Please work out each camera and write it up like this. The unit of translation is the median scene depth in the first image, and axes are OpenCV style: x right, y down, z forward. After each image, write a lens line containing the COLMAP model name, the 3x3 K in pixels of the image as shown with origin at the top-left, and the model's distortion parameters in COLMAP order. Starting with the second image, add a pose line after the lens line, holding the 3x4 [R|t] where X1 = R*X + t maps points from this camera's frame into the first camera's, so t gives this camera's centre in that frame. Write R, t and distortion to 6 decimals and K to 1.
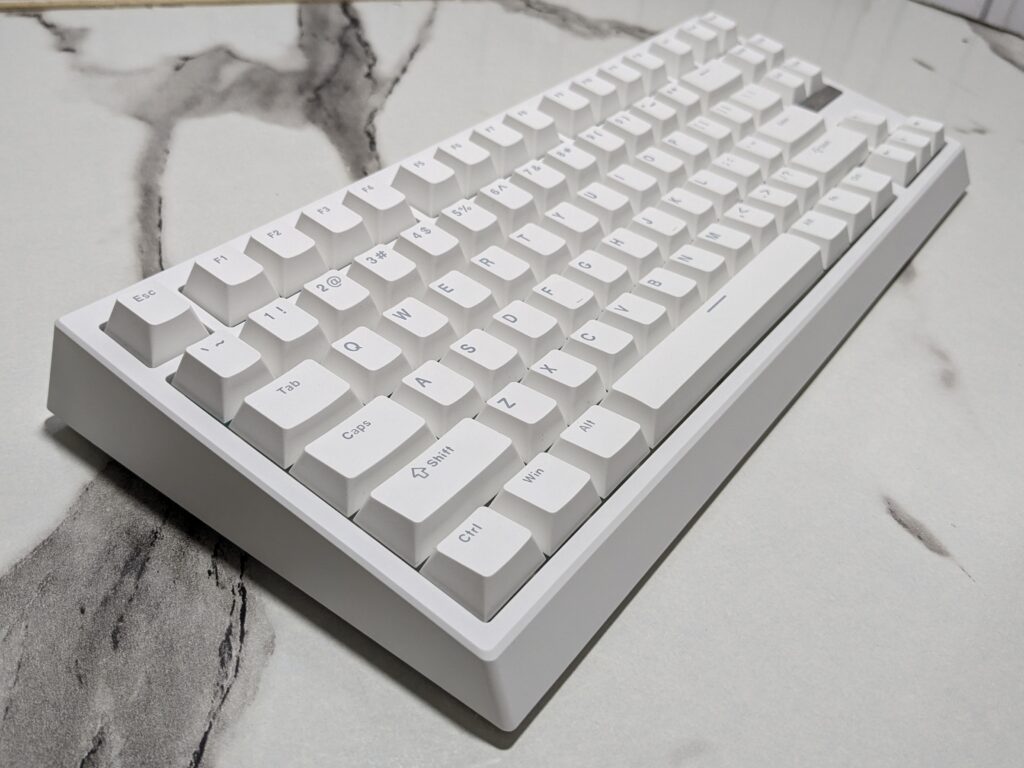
lens RADIAL K [[977.9, 0, 512.0], [0, 977.9, 417.2], [0, 0, 1]] dist [0.088122, -0.211832]
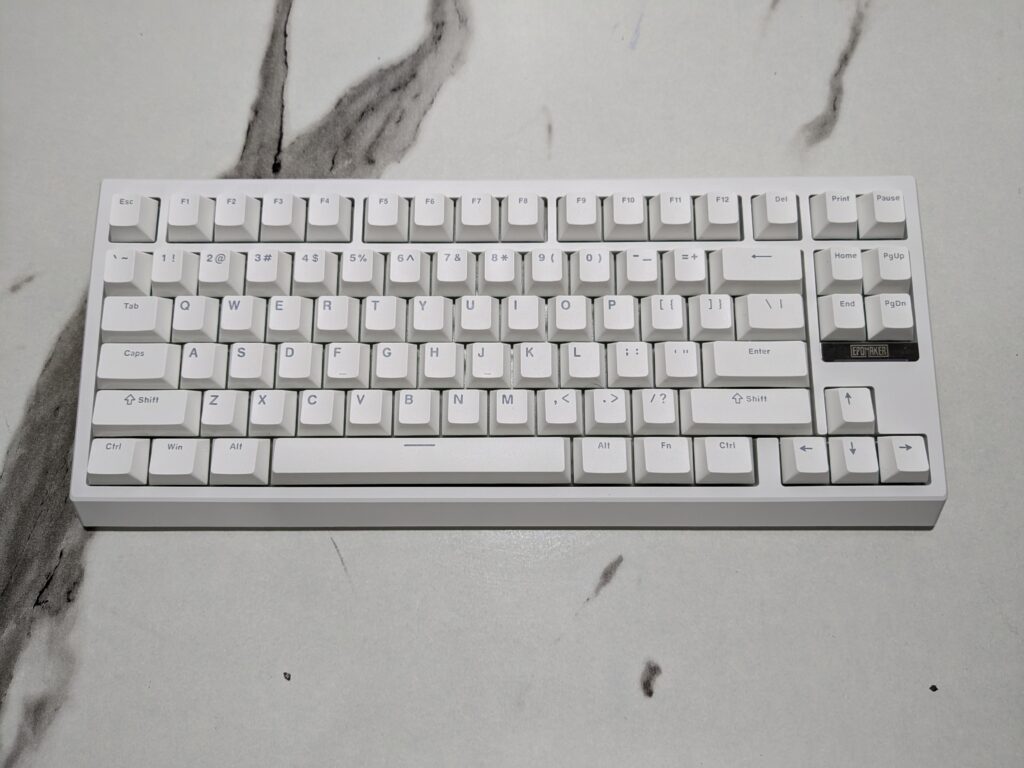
lens RADIAL K [[819.0, 0, 512.0], [0, 819.0, 384.0], [0, 0, 1]] dist [0.047729, -0.120225]
pose [[0.575587, 0.737989, -0.352239, 0.721235], [-0.476918, 0.652855, 0.588498, -1.043954], [0.664266, -0.170743, 0.727735, 0.346937]]
